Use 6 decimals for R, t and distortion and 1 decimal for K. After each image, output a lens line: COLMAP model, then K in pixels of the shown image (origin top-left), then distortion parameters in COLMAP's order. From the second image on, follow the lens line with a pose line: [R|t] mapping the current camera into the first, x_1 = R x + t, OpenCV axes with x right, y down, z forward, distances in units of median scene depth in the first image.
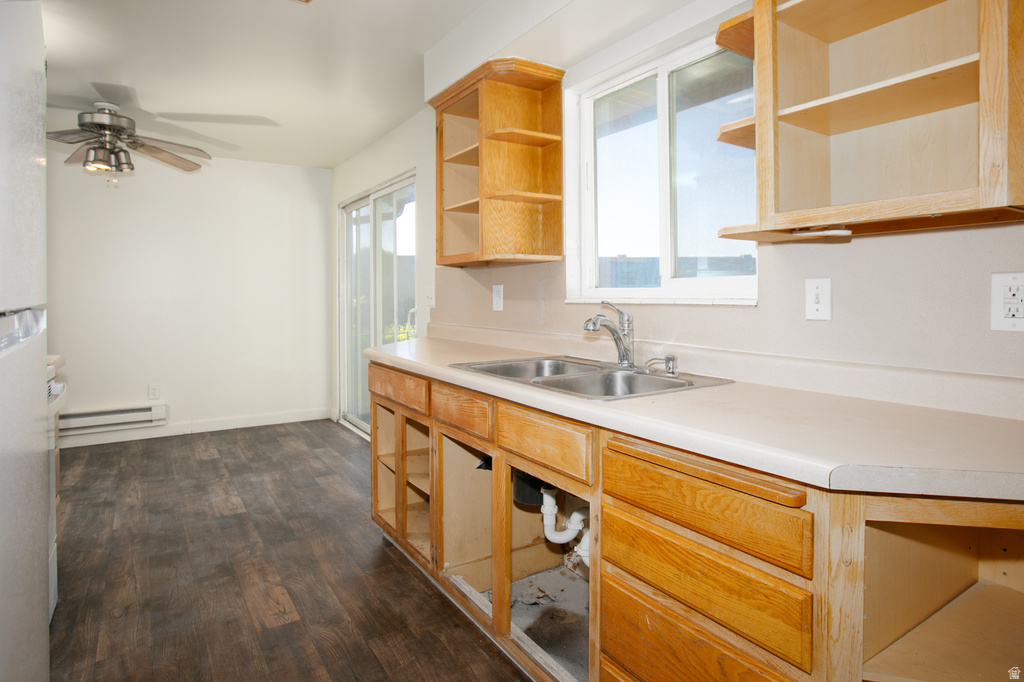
lens RADIAL K [[545.0, 0, 500.0], [0, 545.0, 297.6], [0, 0, 1]] dist [-0.005883, 0.002379]
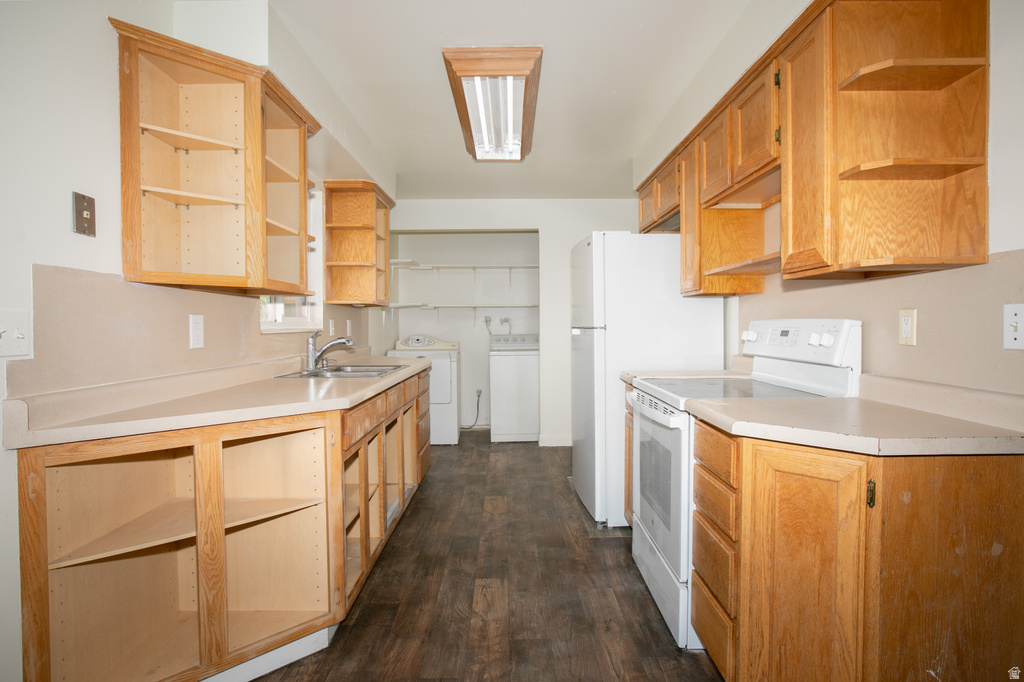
lens RADIAL K [[545.0, 0, 504.4], [0, 545.0, 335.0], [0, 0, 1]] dist [-0.005883, 0.002379]
pose [[-0.833800, -0.003581, 0.552055, -1.029980], [0.013811, 0.999531, 0.027344, -0.009679], [-0.551894, 0.030423, -0.833359, 1.840646]]
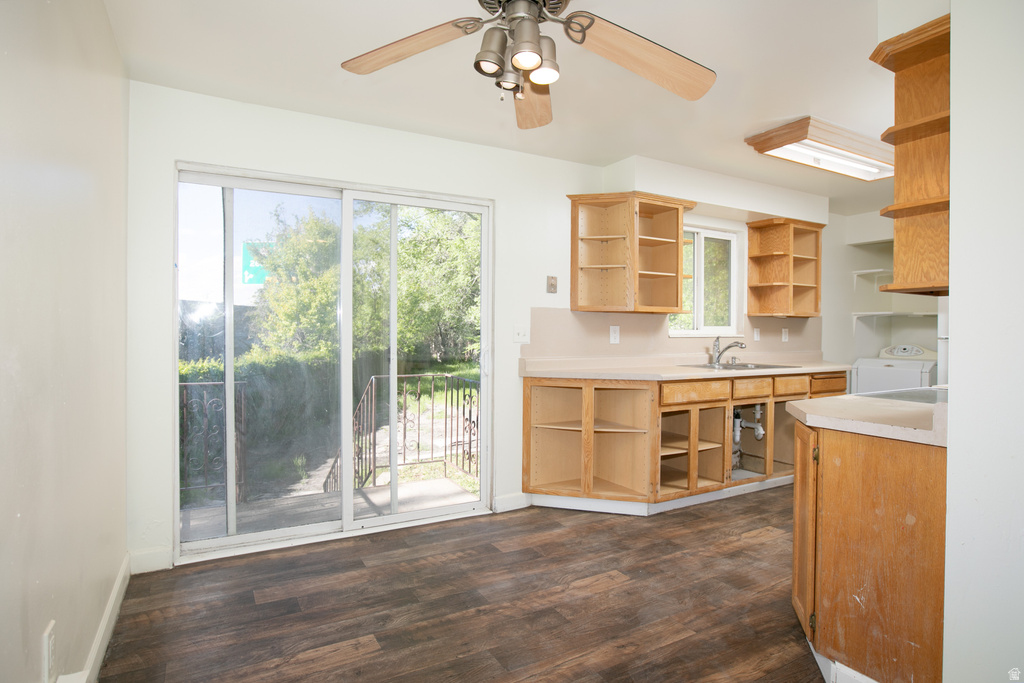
lens RADIAL K [[545.0, 0, 509.5], [0, 545.0, 337.4], [0, 0, 1]] dist [-0.005883, 0.002379]
pose [[0.070743, -0.008636, 0.997457, -1.922564], [0.001127, 0.999963, 0.008577, -0.005318], [-0.997494, 0.000517, 0.070750, 1.545348]]
